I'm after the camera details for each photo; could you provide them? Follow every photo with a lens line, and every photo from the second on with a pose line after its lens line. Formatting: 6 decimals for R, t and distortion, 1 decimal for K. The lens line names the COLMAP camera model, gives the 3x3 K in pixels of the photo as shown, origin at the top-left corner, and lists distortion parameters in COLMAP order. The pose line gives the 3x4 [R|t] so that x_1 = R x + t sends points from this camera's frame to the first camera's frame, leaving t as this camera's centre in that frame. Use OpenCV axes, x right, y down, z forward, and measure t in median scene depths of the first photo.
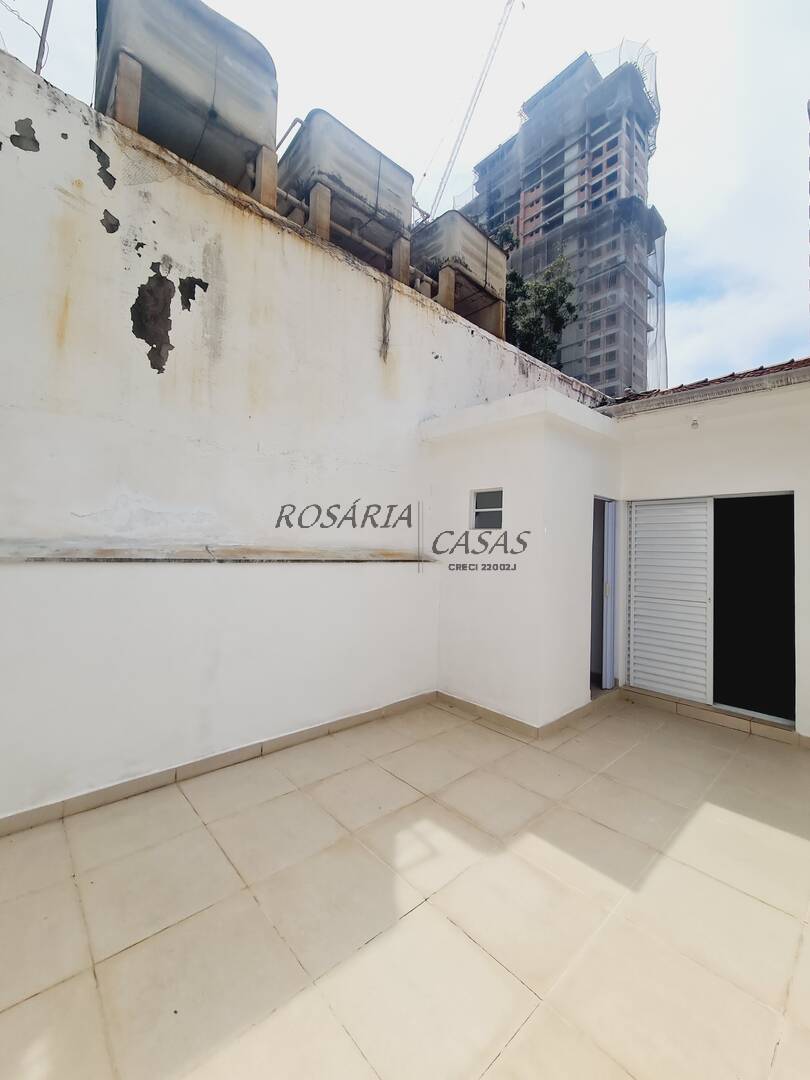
lens RADIAL K [[440.8, 0, 407.6], [0, 440.8, 531.3], [0, 0, 1]] dist [-0.000406, 0.000112]
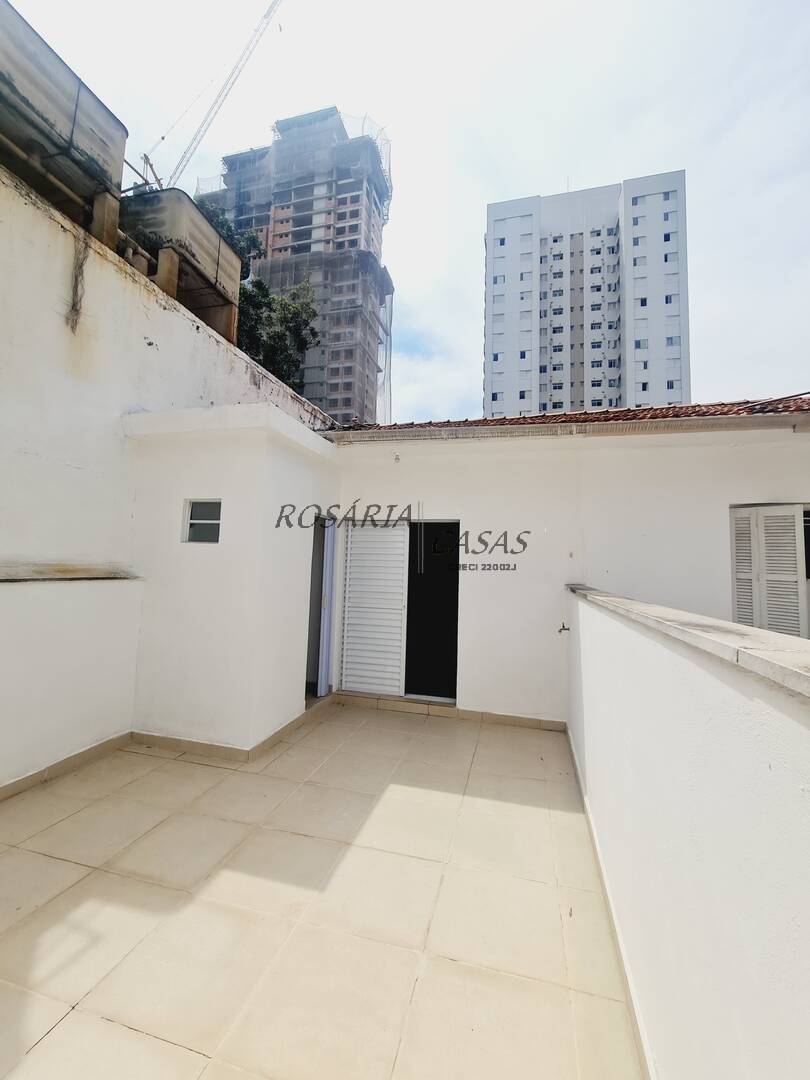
lens RADIAL K [[440.8, 0, 407.6], [0, 440.8, 531.3], [0, 0, 1]] dist [-0.000406, 0.000112]
pose [[0.839099, 0.040003, 0.542507, 0.038261], [-0.025483, 0.999088, -0.034255, -0.007770], [-0.543382, 0.014919, 0.839353, -0.006688]]
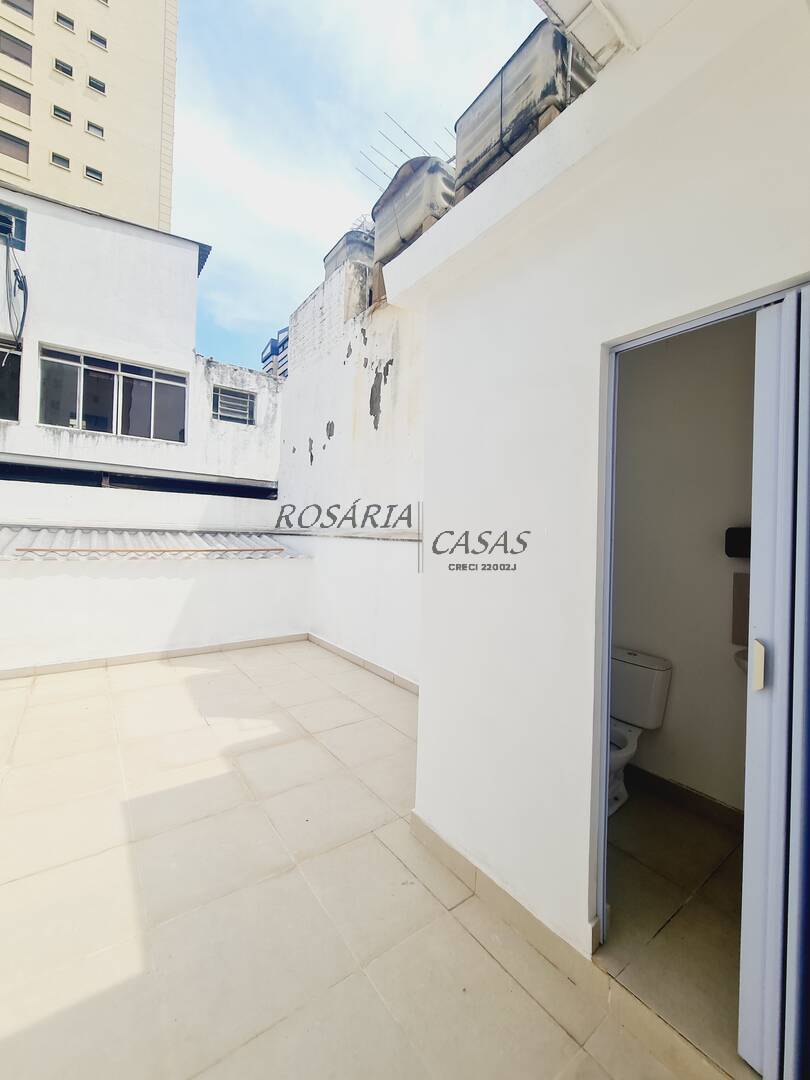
lens RADIAL K [[437.6, 0, 403.6], [0, 437.6, 533.7], [0, 0, 1]] dist [0.000058, -0.000068]
pose [[-0.108396, -0.034917, -0.993494, 0.772516], [0.001164, 0.999378, -0.035251, 0.073858], [0.994107, -0.004977, -0.108288, 0.897116]]
